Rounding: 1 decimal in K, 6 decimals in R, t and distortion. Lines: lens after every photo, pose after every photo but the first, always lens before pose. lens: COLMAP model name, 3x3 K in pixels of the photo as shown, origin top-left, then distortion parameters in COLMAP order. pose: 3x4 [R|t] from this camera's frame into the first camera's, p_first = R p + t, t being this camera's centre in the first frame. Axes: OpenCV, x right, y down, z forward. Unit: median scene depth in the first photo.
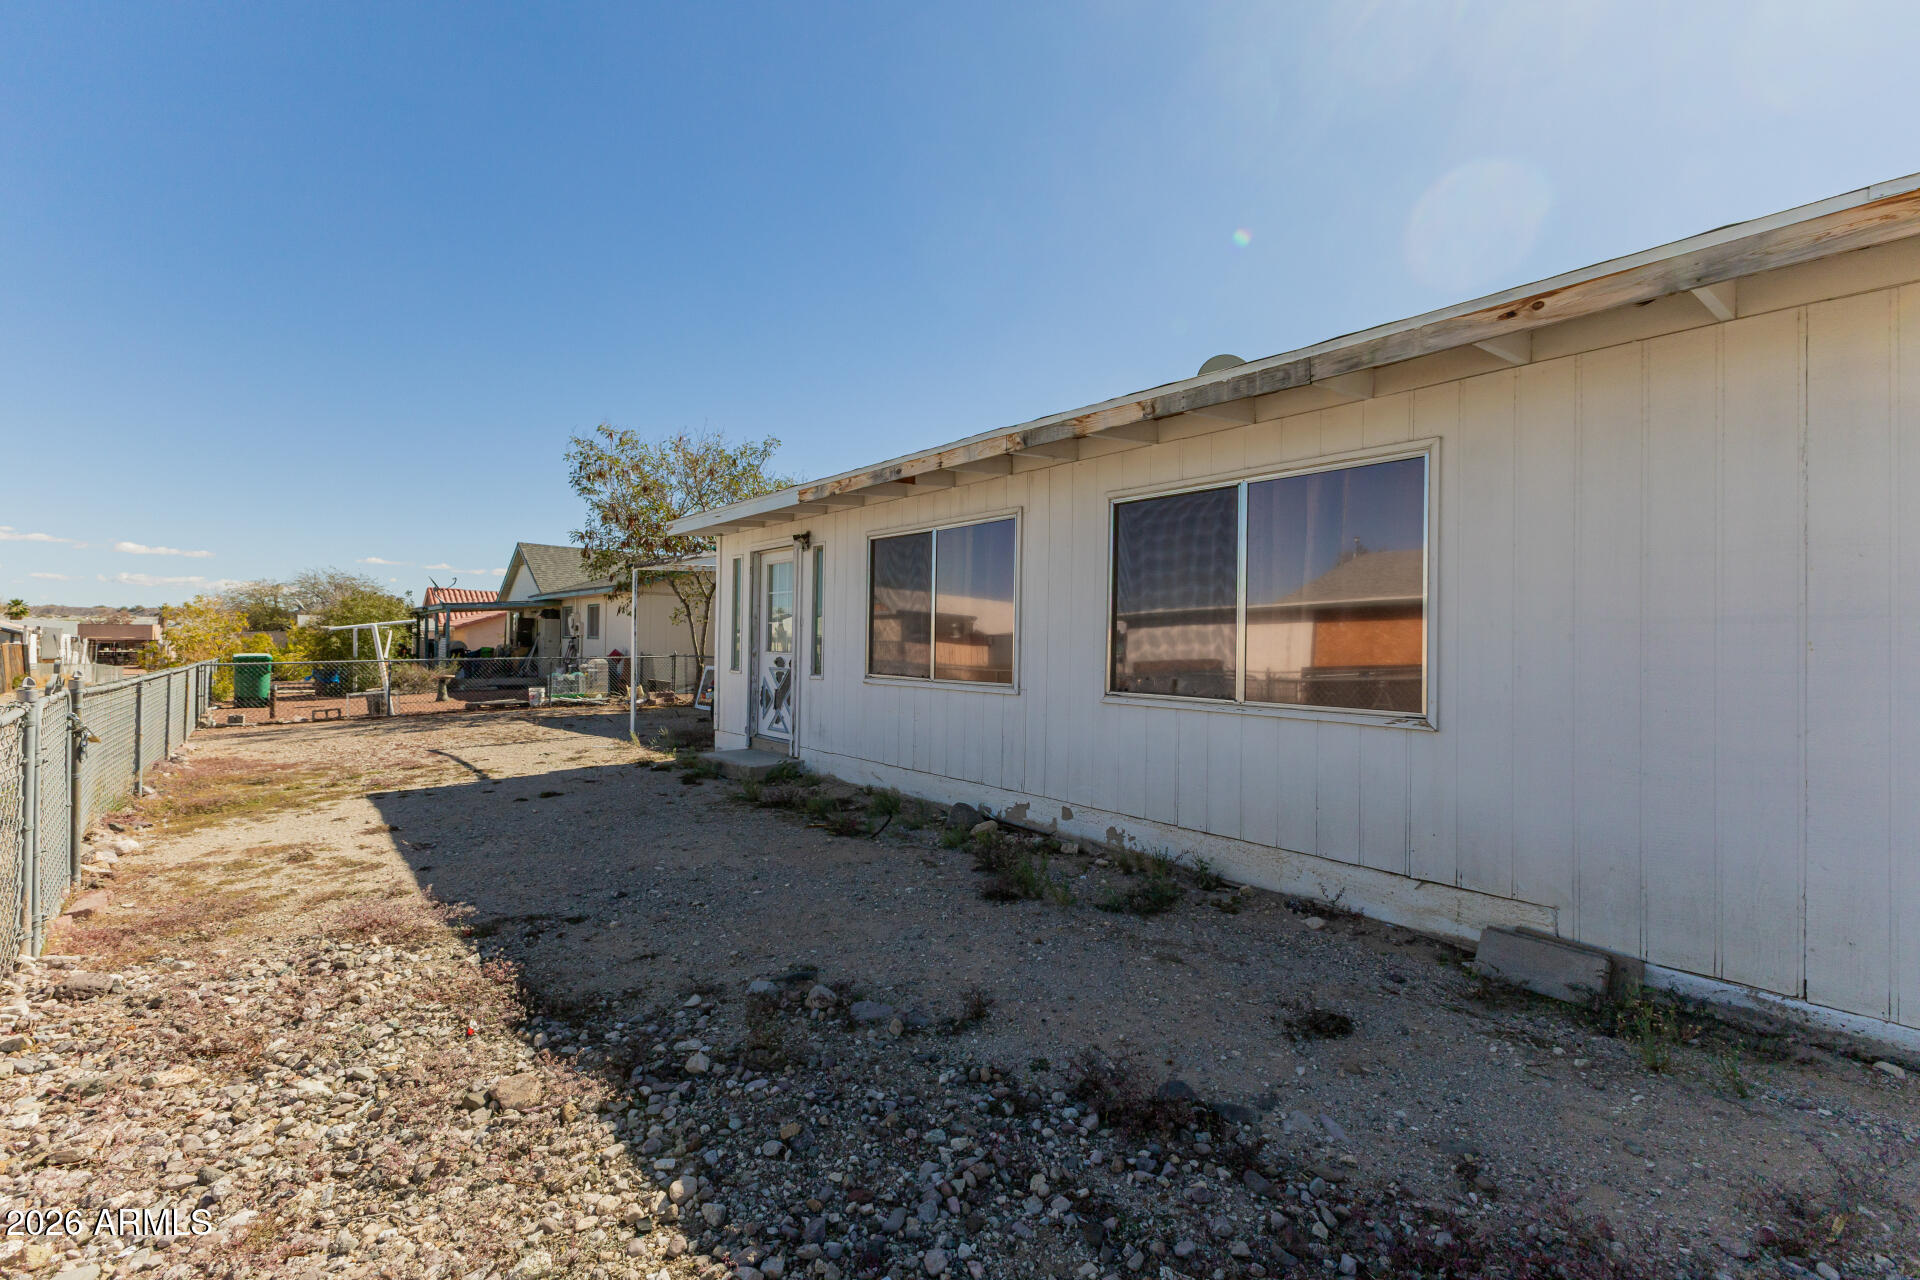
lens RADIAL K [[835.6, 0, 964.8], [0, 835.6, 634.9], [0, 0, 1]] dist [0.014703, -0.000262]
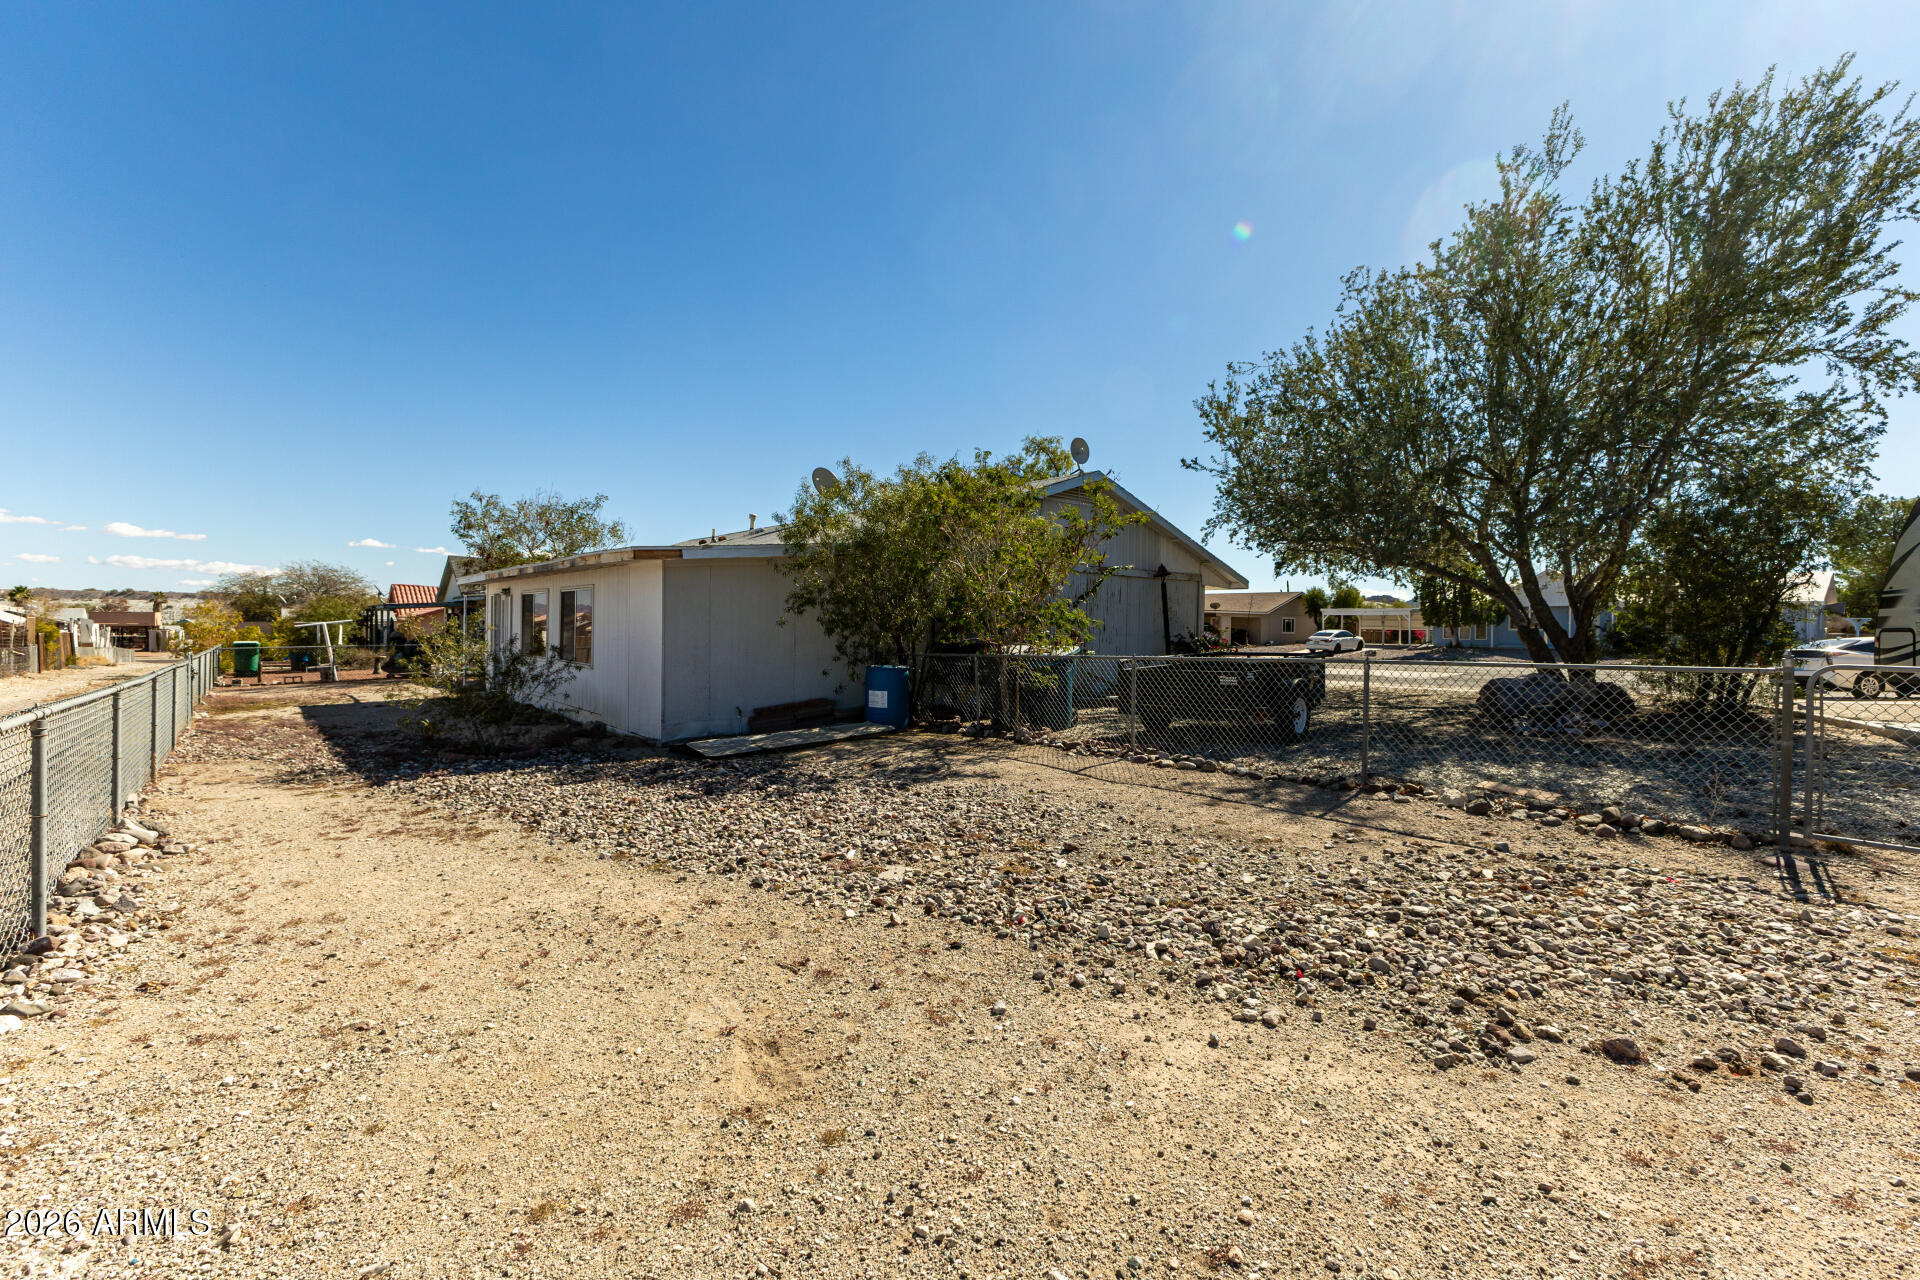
lens RADIAL K [[835.6, 0, 964.8], [0, 835.6, 634.9], [0, 0, 1]] dist [0.014703, -0.000262]
pose [[0.999979, 0.002333, 0.006101, 0.359526], [-0.002442, 0.999837, 0.017883, -0.016041], [-0.006059, -0.017897, 0.999821, -0.430862]]
